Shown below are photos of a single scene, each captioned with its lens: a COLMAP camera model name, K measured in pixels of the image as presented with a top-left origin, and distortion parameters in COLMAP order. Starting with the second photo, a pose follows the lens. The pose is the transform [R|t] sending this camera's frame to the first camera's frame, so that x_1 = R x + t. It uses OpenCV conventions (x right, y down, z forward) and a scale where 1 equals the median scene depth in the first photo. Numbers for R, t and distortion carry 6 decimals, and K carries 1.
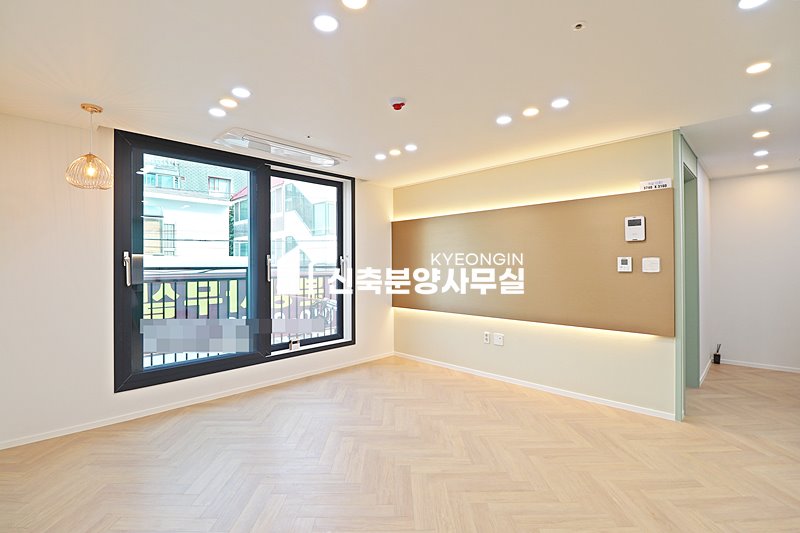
lens RADIAL K [[368.9, 0, 394.7], [0, 368.9, 262.7], [0, 0, 1]] dist [-0.018866, -0.004217]
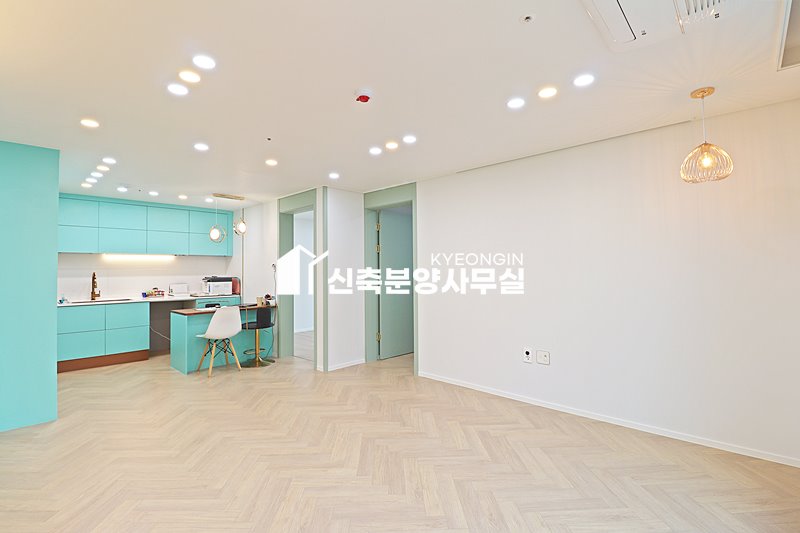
lens RADIAL K [[368.9, 0, 399.9], [0, 368.9, 260.5], [0, 0, 1]] dist [-0.018866, -0.004217]
pose [[-0.999241, 0.013067, -0.036691, -0.033558], [0.014129, 0.999485, -0.028824, 0.005075], [0.036296, -0.029320, -0.998911, 1.493636]]
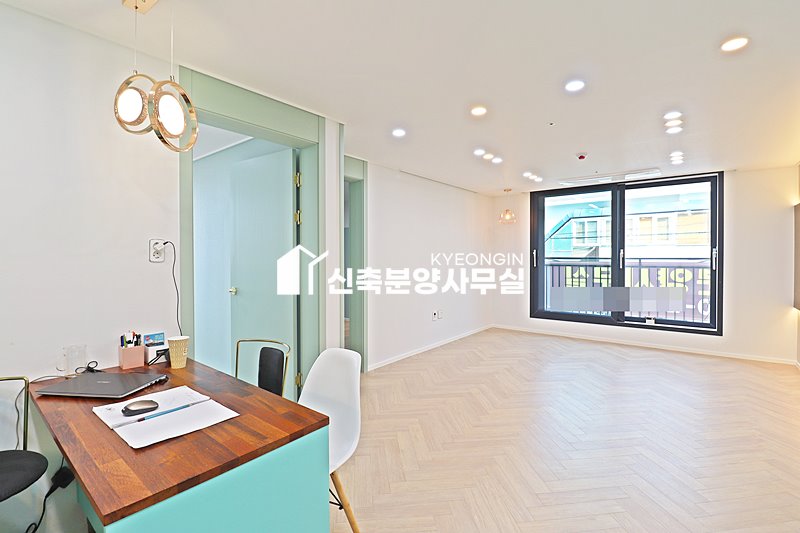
lens RADIAL K [[368.9, 0, 395.3], [0, 368.9, 259.8], [0, 0, 1]] dist [-0.018866, -0.004217]
pose [[0.101686, 0.018656, -0.994642, 1.177303], [0.008382, 0.999773, 0.019609, -0.018921], [0.994781, -0.010331, 0.101507, 0.028540]]
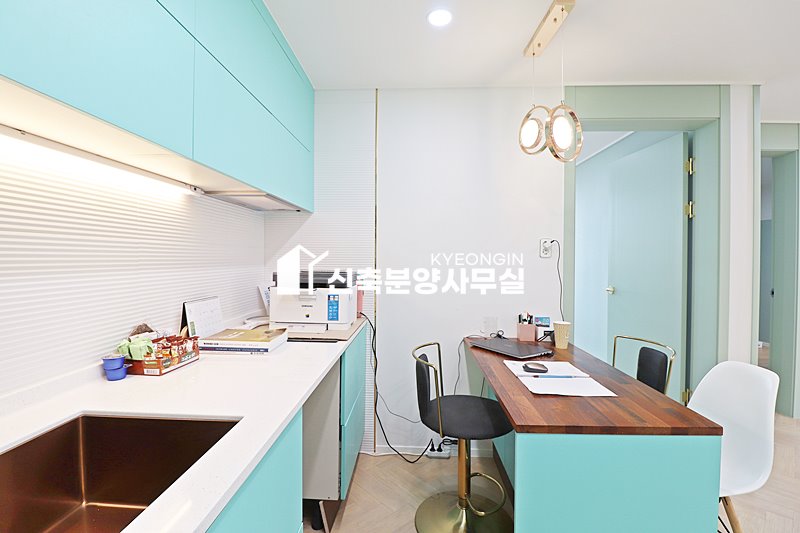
lens RADIAL K [[368.9, 0, 399.0], [0, 368.9, 264.9], [0, 0, 1]] dist [-0.018866, -0.004217]
pose [[-0.739573, 0.017387, -0.672852, 1.279250], [0.008913, 0.999832, 0.016039, 0.000697], [0.673018, 0.005864, -0.739603, 0.049471]]
